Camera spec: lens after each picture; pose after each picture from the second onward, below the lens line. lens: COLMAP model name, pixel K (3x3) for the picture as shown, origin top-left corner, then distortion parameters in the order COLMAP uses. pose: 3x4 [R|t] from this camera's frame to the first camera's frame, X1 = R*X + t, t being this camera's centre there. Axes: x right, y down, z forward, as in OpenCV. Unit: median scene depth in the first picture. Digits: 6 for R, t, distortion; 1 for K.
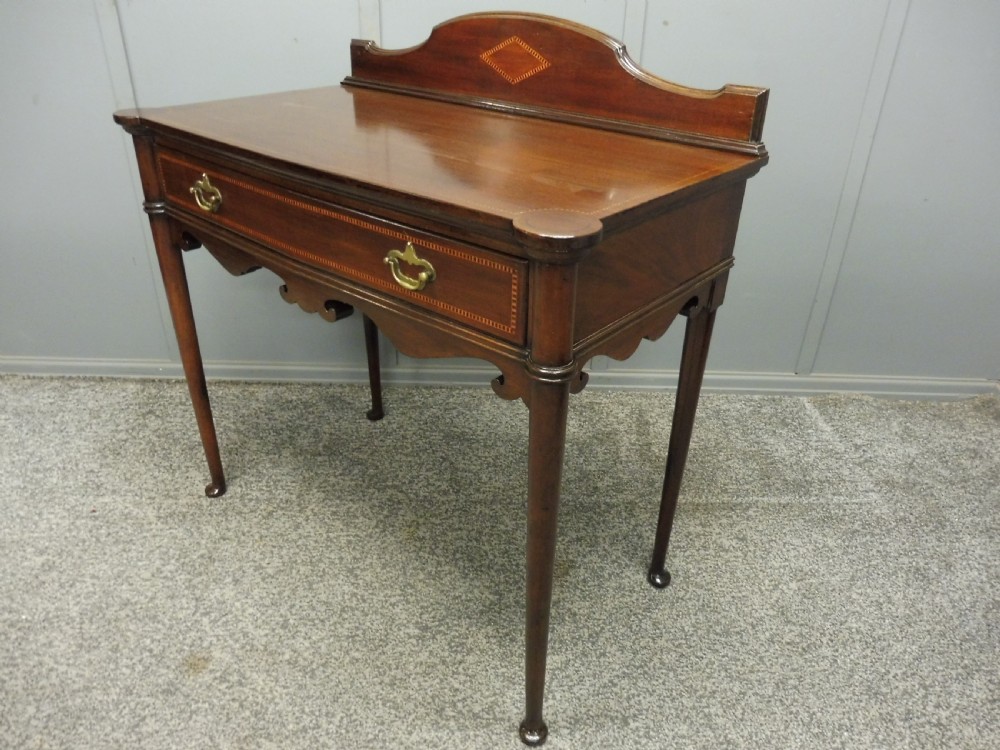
lens RADIAL K [[727.8, 0, 495.5], [0, 727.8, 365.5], [0, 0, 1]] dist [0.003468, -0.143566]
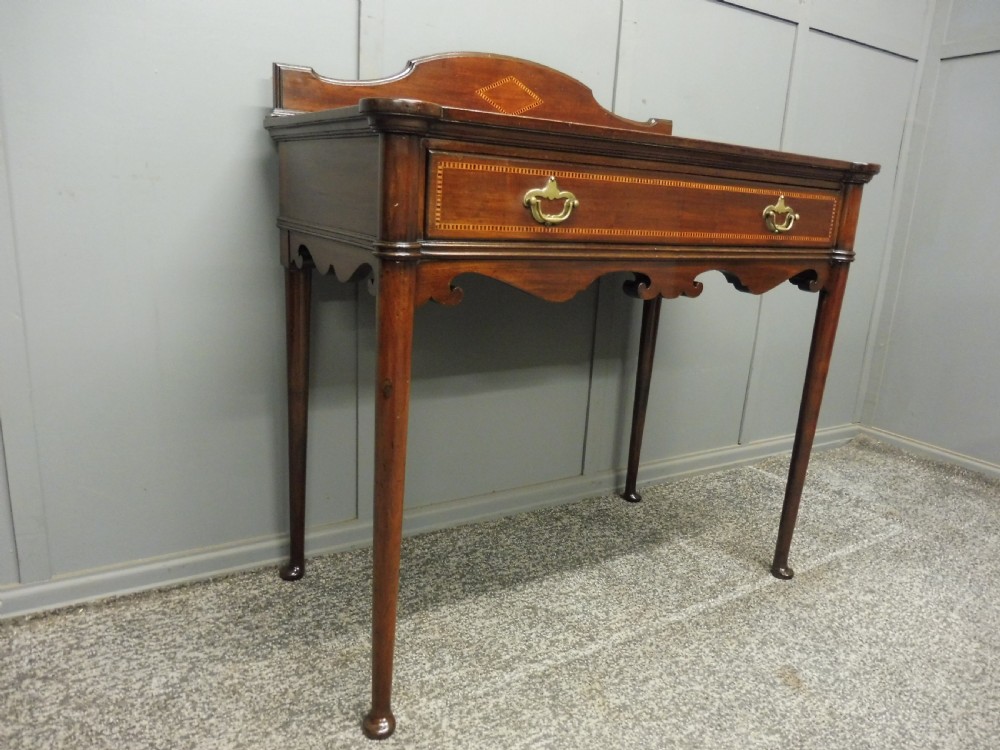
lens RADIAL K [[730.3, 0, 500.1], [0, 730.3, 379.2], [0, 0, 1]] dist [-0.075164, 0.044274]
pose [[0.847600, -0.108107, 0.519507, -0.504930], [0.219679, 0.962678, -0.158087, 0.012681], [-0.483028, 0.248120, 0.839715, 0.362960]]
